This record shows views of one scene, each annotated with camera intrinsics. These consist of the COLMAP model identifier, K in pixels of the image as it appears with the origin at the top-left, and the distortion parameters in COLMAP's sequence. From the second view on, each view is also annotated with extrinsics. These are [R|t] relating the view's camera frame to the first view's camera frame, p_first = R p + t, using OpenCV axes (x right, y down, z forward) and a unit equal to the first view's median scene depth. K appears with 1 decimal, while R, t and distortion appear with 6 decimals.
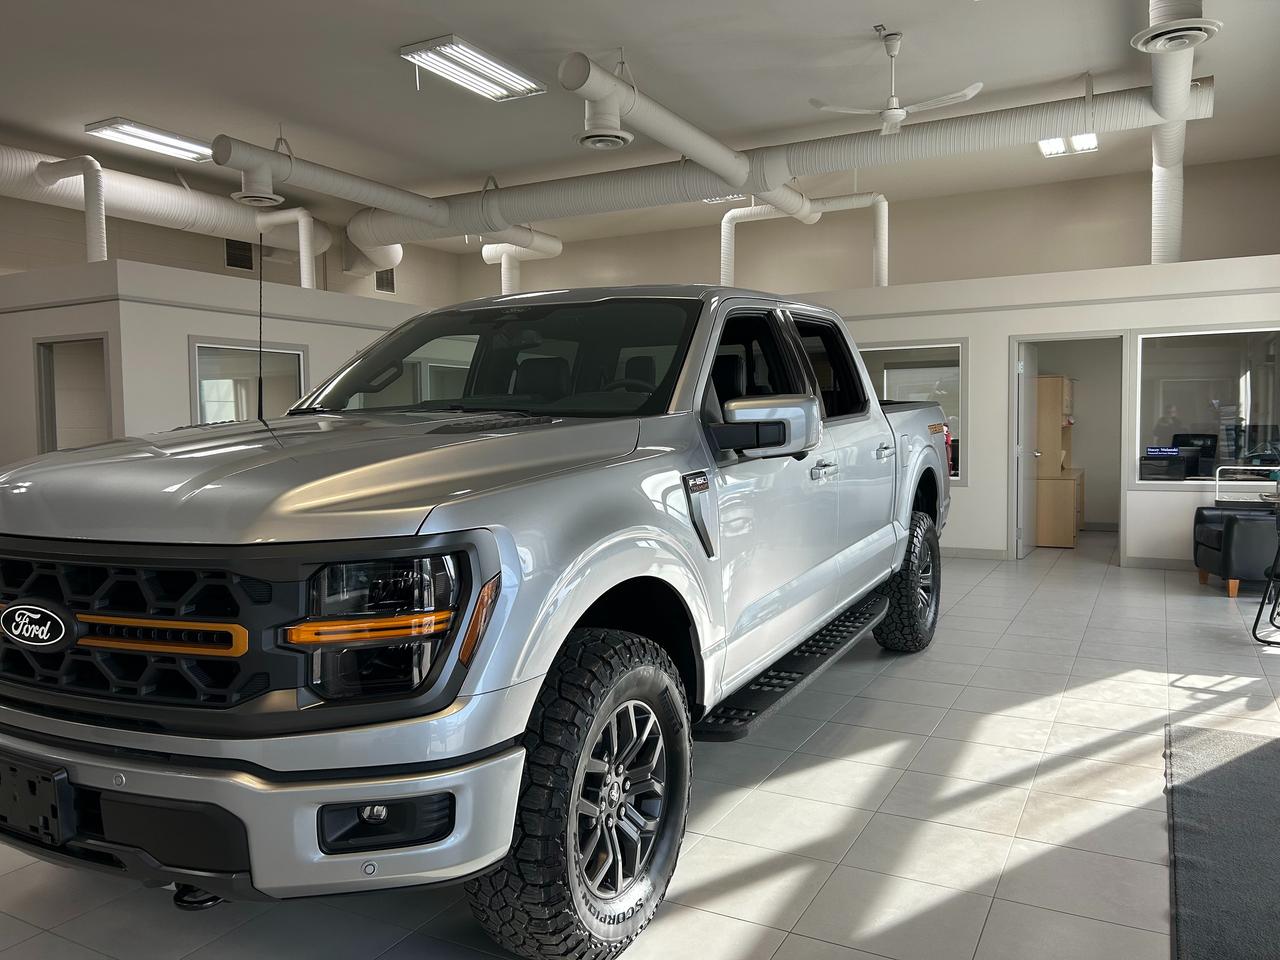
lens RADIAL K [[964.4, 0, 640.0], [0, 964.4, 480.0], [0, 0, 1]] dist [0.016835, -0.008877]
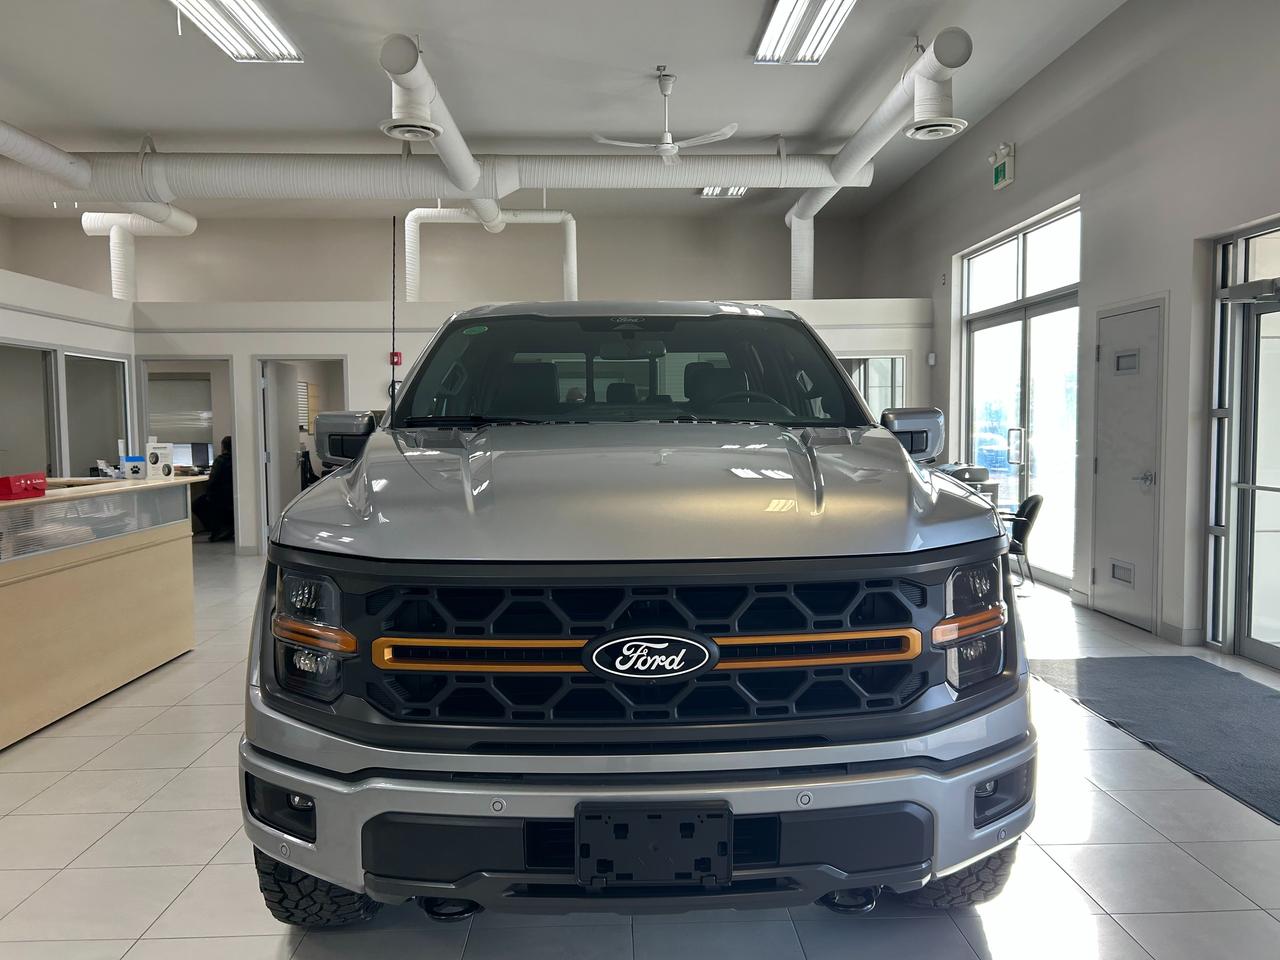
lens RADIAL K [[955.8, 0, 640.0], [0, 955.8, 499.1], [0, 0, 1]] dist [0.027449, -0.052911]
pose [[0.867141, -0.032346, 0.497012, -1.069641], [0.023634, 0.999437, 0.023809, -0.019115], [-0.497502, -0.008899, 0.867417, 0.227318]]
